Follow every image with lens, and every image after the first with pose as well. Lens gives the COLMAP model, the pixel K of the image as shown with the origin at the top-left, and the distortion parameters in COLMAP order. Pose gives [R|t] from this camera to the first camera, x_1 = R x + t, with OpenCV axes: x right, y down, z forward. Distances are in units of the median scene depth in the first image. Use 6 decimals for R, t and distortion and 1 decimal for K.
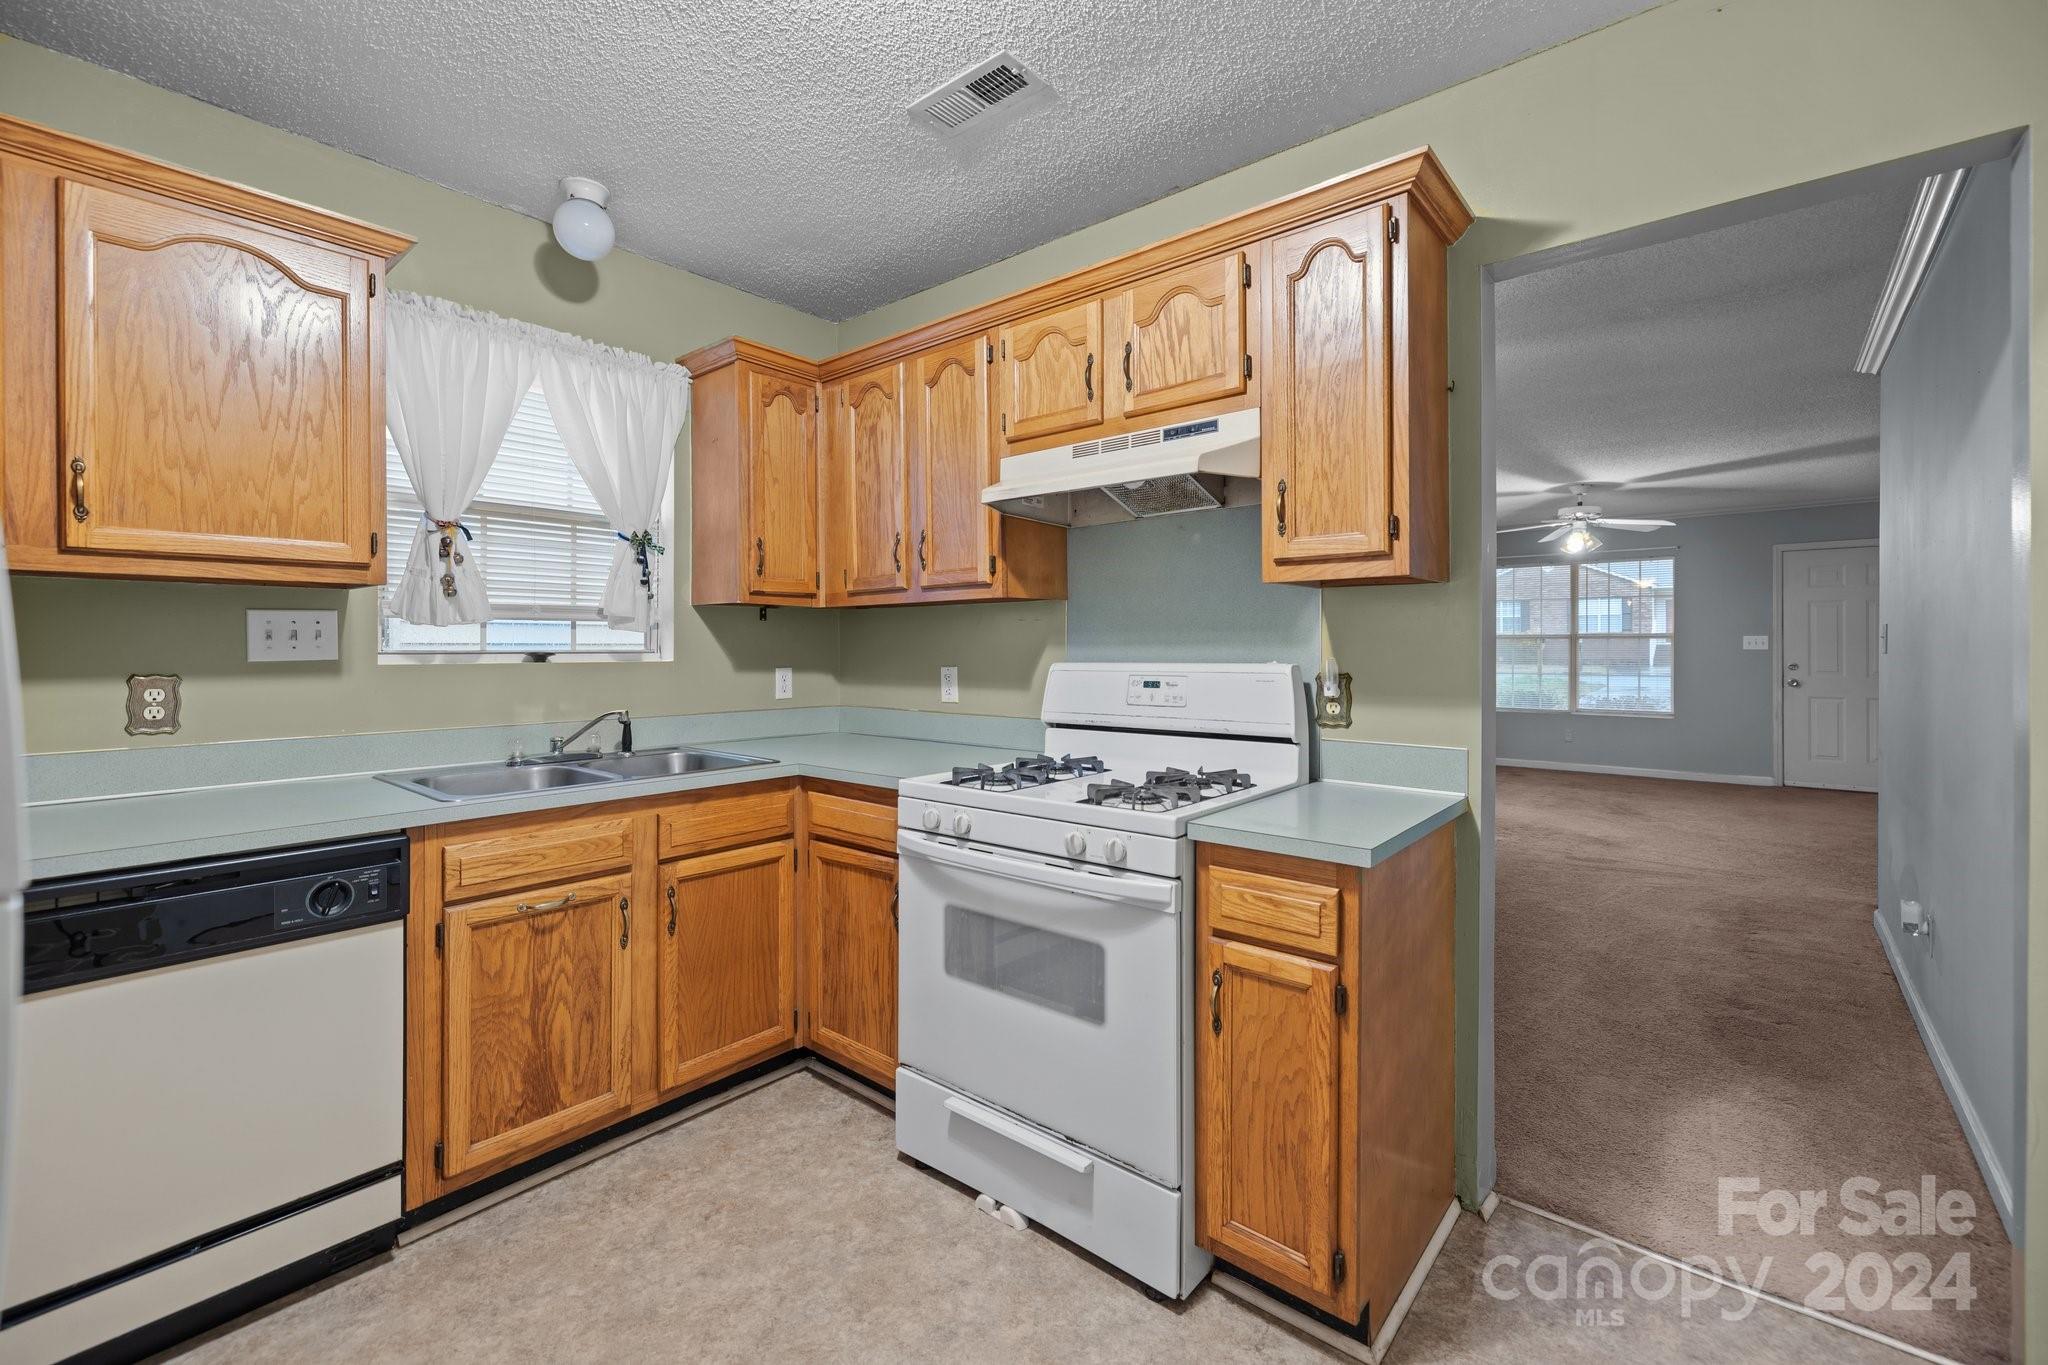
lens RADIAL K [[874.6, 0, 1020.0], [0, 874.6, 647.8], [0, 0, 1]] dist [0.000802, 0.000103]
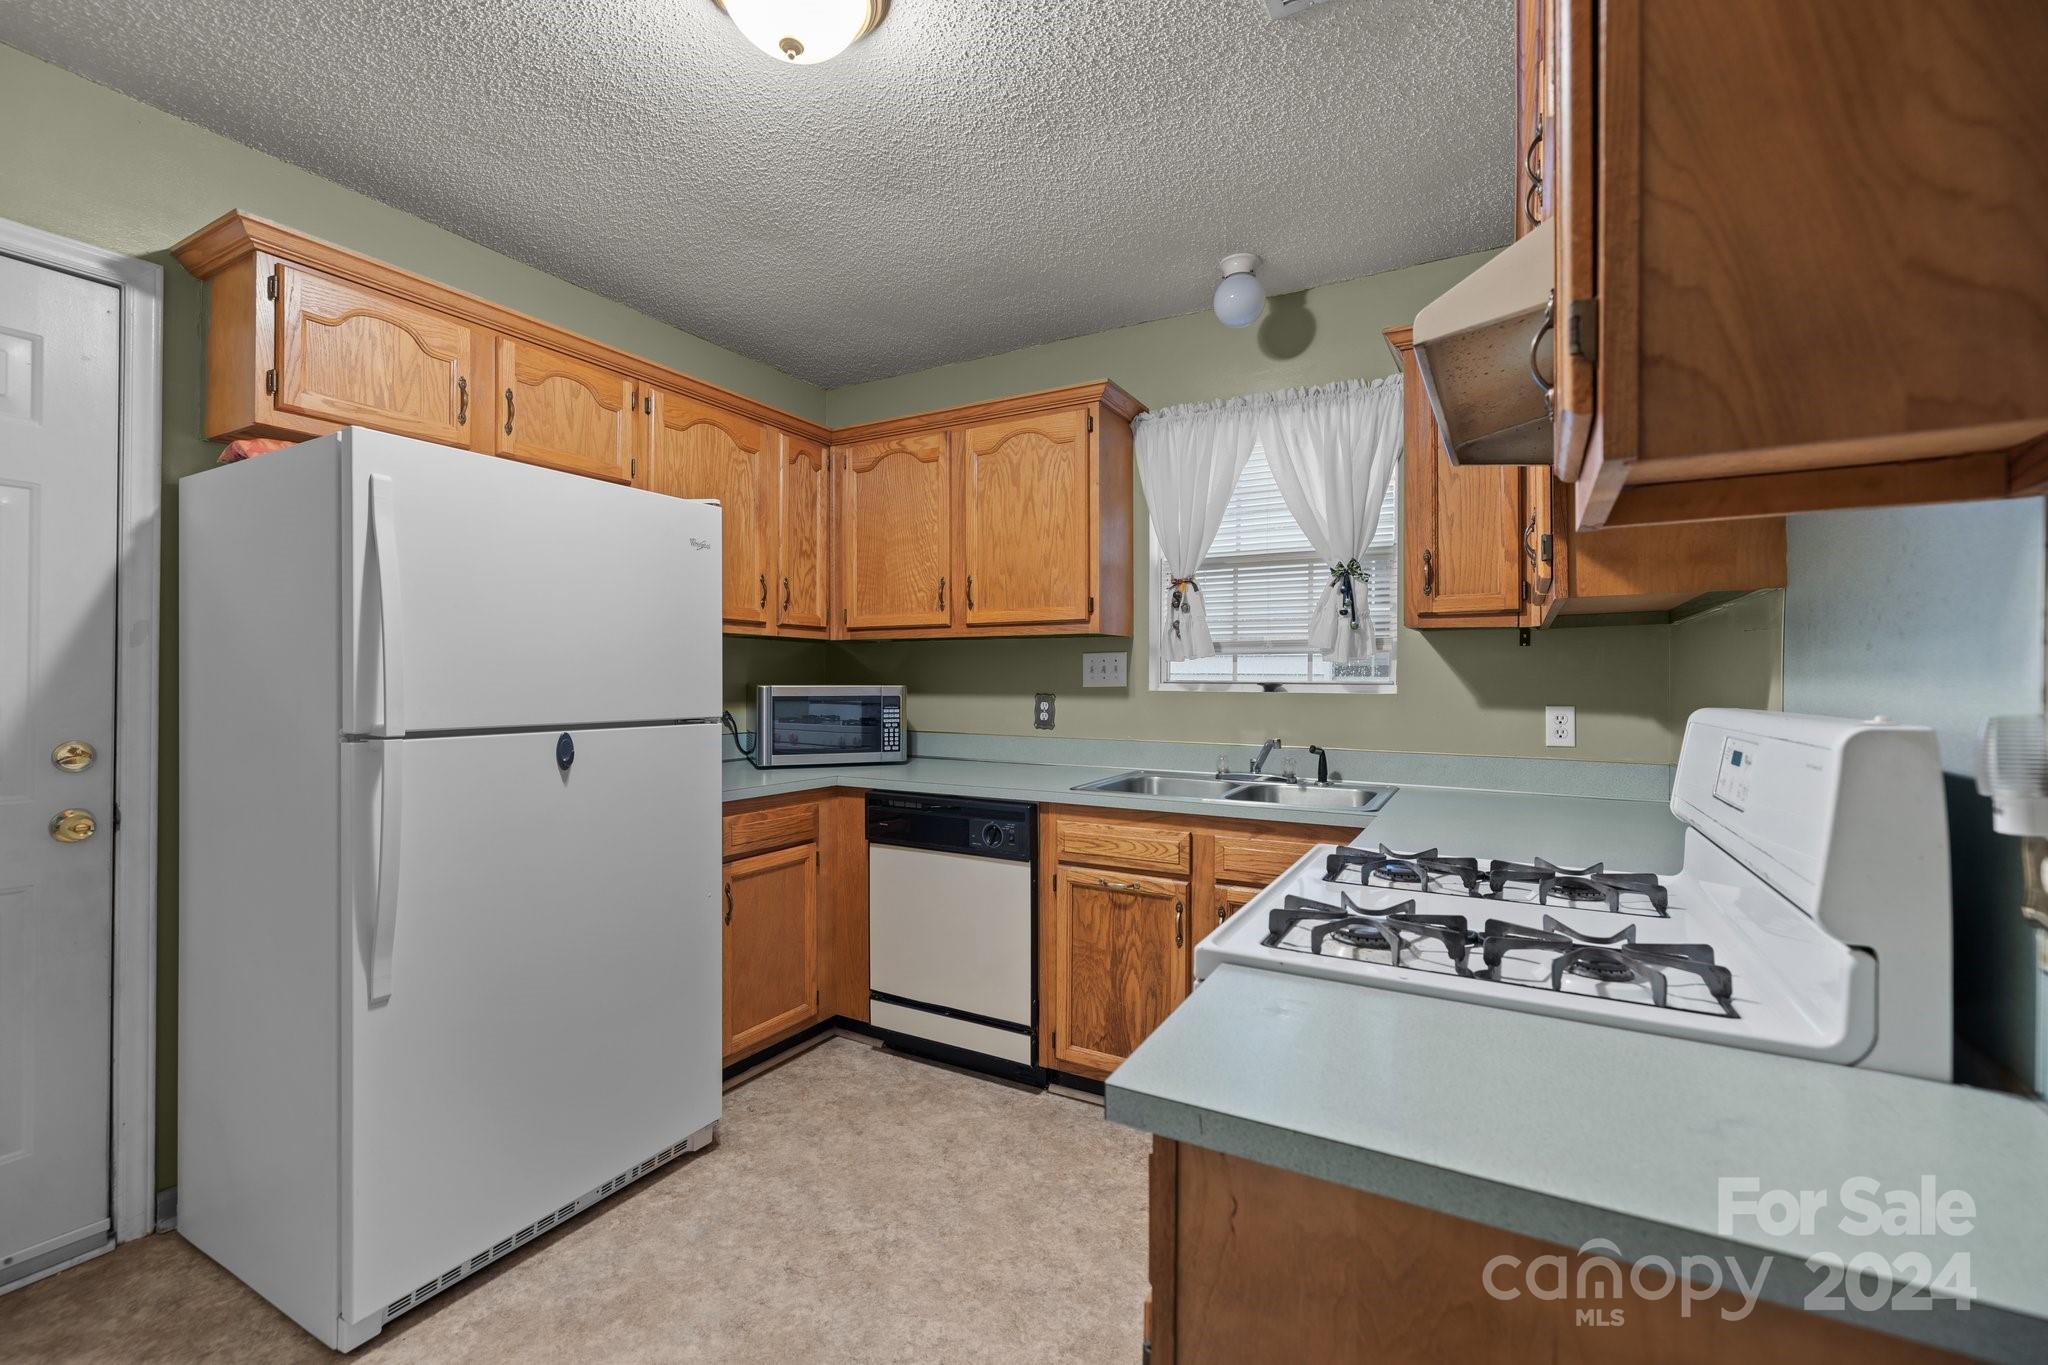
lens RADIAL K [[870.6, 0, 1017.6], [0, 870.6, 681.7], [0, 0, 1]] dist [0.000667, -0.000003]
pose [[0.182776, 0.005123, -0.983141, 0.535309], [-0.004271, 0.999981, 0.004417, 0.000264], [0.983145, 0.003392, 0.182794, 0.526318]]
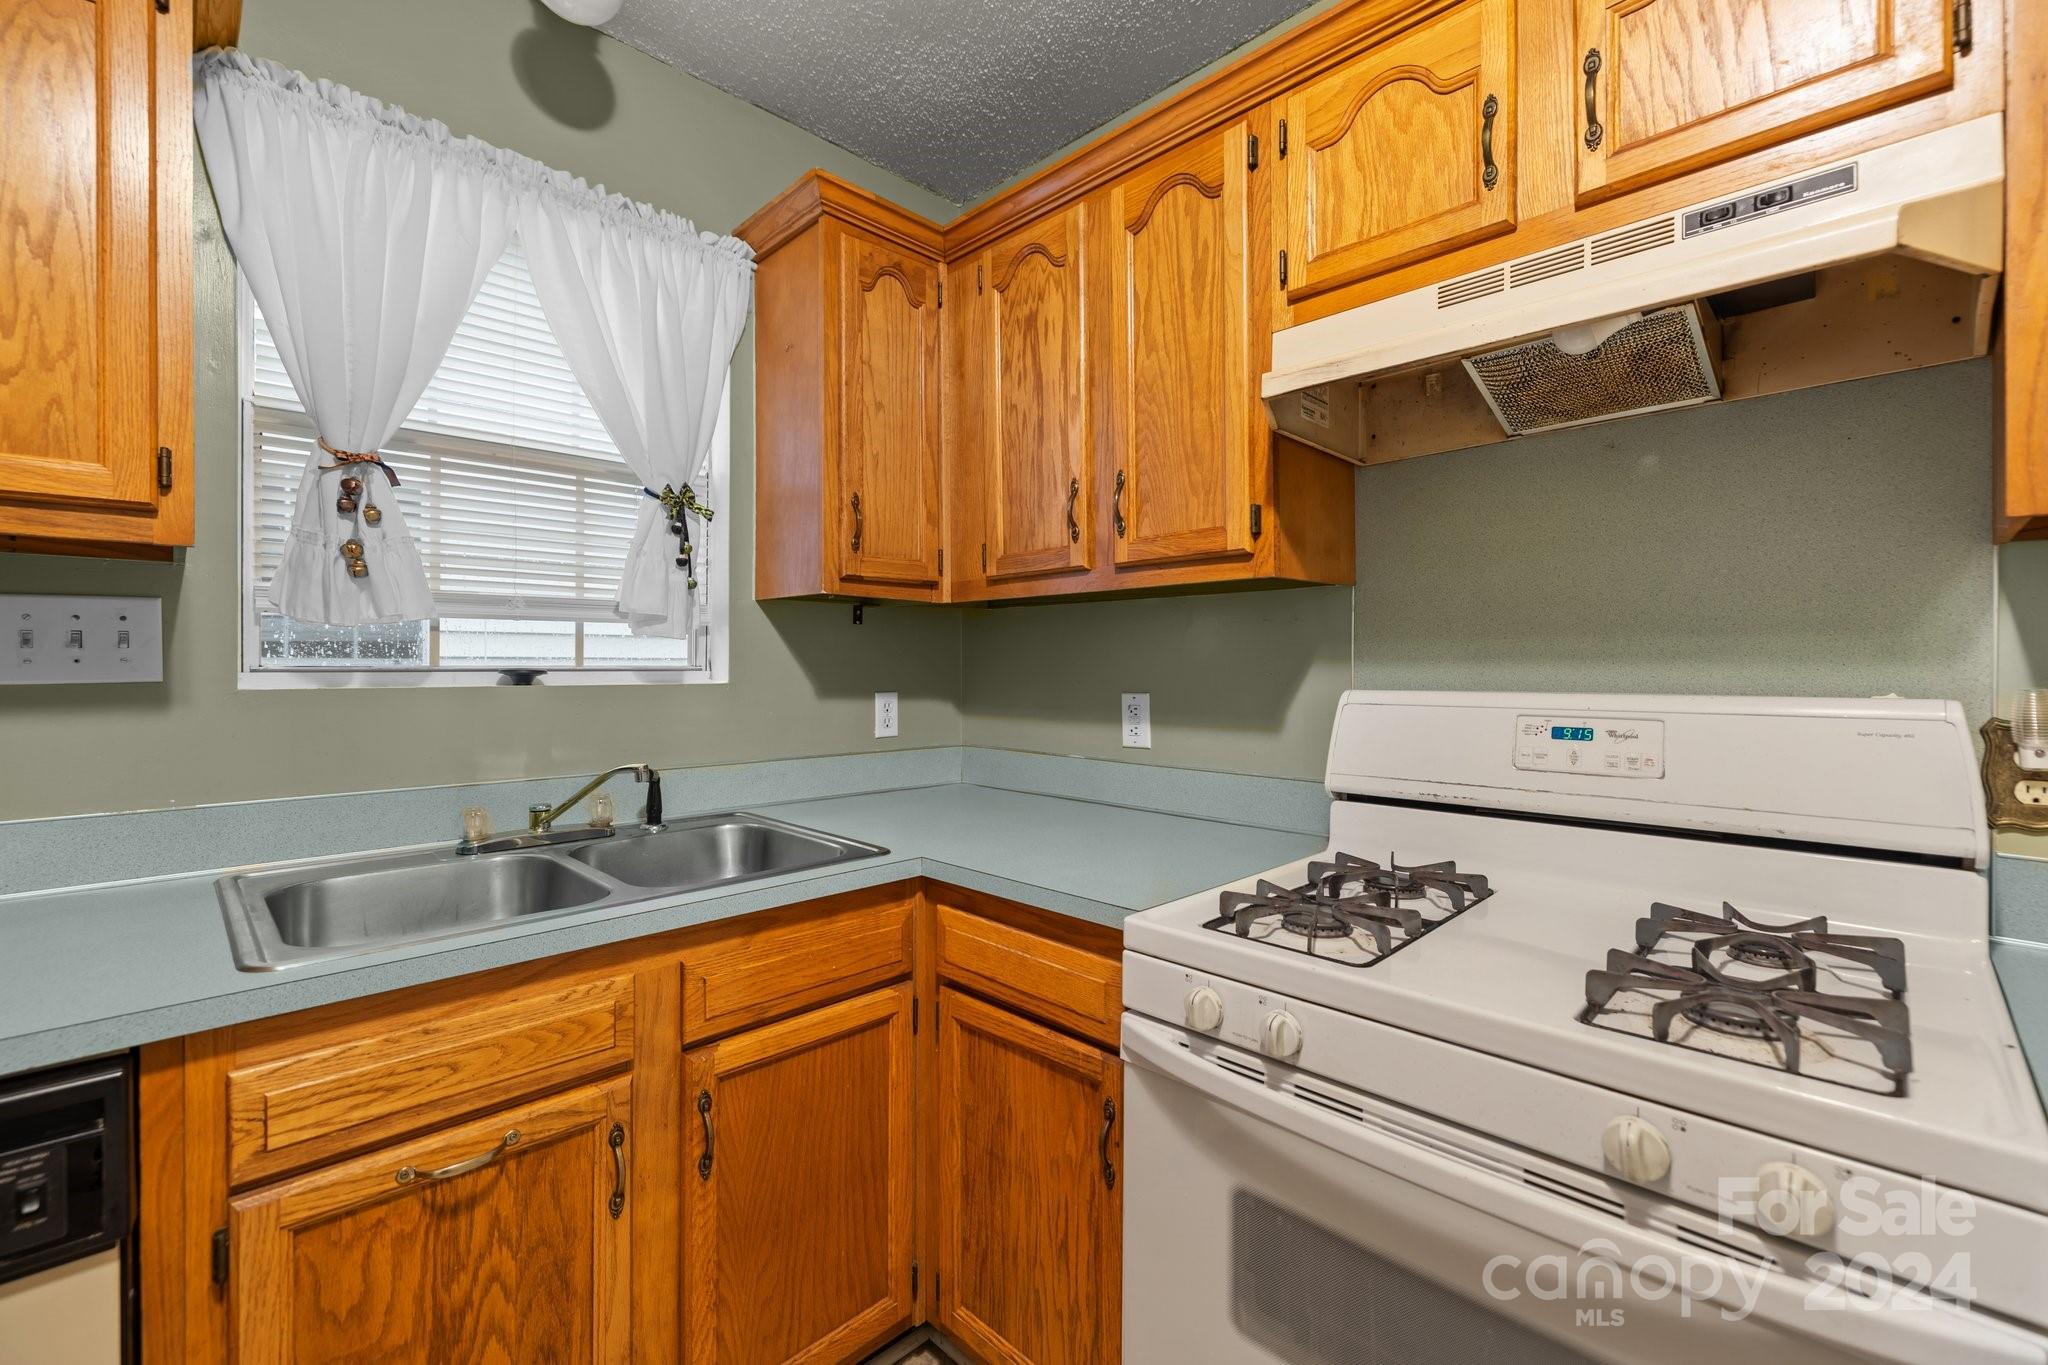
lens RADIAL K [[868.7, 0, 1021.3], [0, 868.7, 666.2], [0, 0, 1]] dist [-0.000924, -0.000047]
pose [[0.996331, 0.003082, -0.085530, -0.140062], [-0.002913, 0.999994, 0.002100, 0.000322], [0.085536, -0.001843, 0.996333, 0.431751]]
